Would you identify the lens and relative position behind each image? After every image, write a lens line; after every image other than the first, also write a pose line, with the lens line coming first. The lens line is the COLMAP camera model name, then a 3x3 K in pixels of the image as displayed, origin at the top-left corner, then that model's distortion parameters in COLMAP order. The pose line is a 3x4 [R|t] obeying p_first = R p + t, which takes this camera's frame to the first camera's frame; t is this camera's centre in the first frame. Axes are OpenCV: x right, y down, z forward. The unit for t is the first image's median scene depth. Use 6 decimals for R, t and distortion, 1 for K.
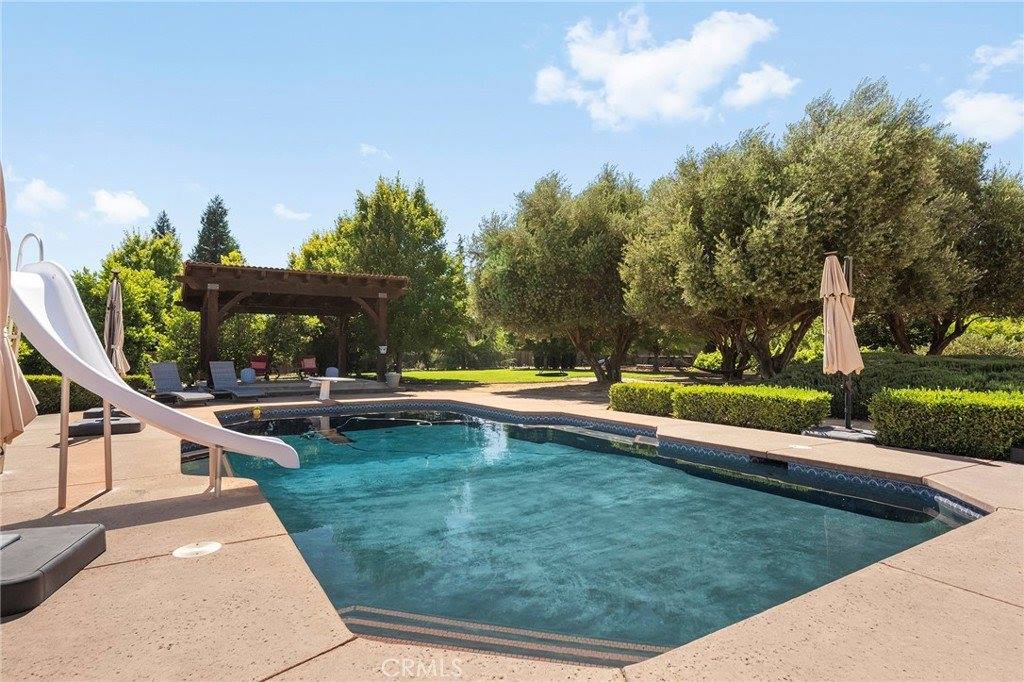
lens RADIAL K [[547.4, 0, 511.2], [0, 547.4, 358.5], [0, 0, 1]] dist [0.000348, 0.000270]
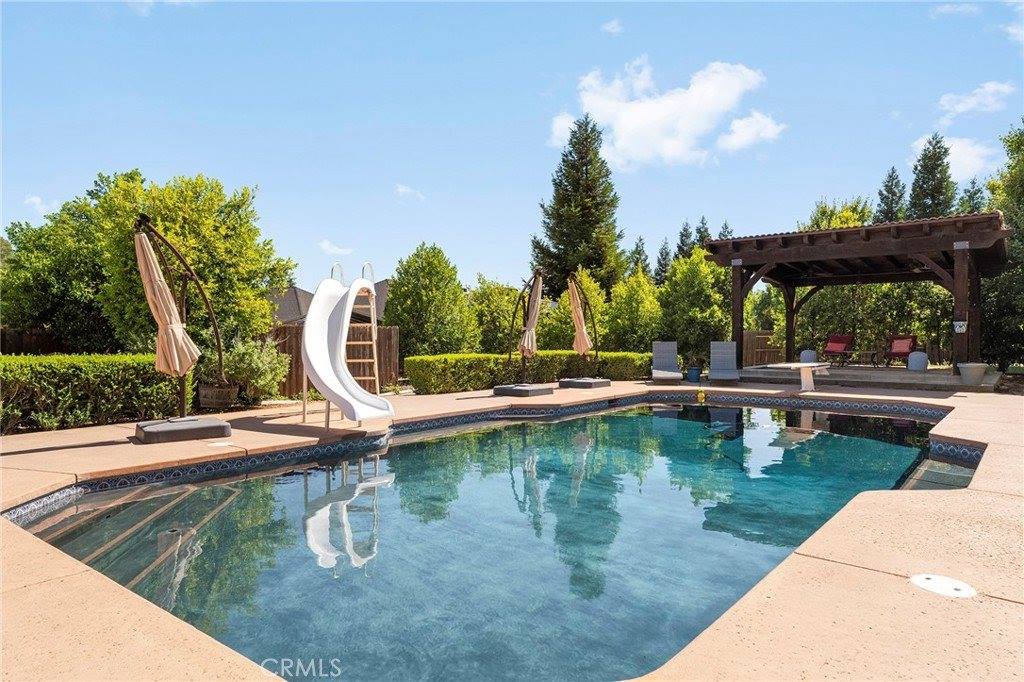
lens RADIAL K [[658.5, 0, 512.0], [0, 658.5, 341.0], [0, 0, 1]] dist [0.000325, 0.000063]
pose [[0.149404, 0.007337, -0.988749, 0.525976], [-0.000517, 0.999973, 0.007342, -0.003882], [0.988776, -0.000586, 0.149404, 0.431516]]
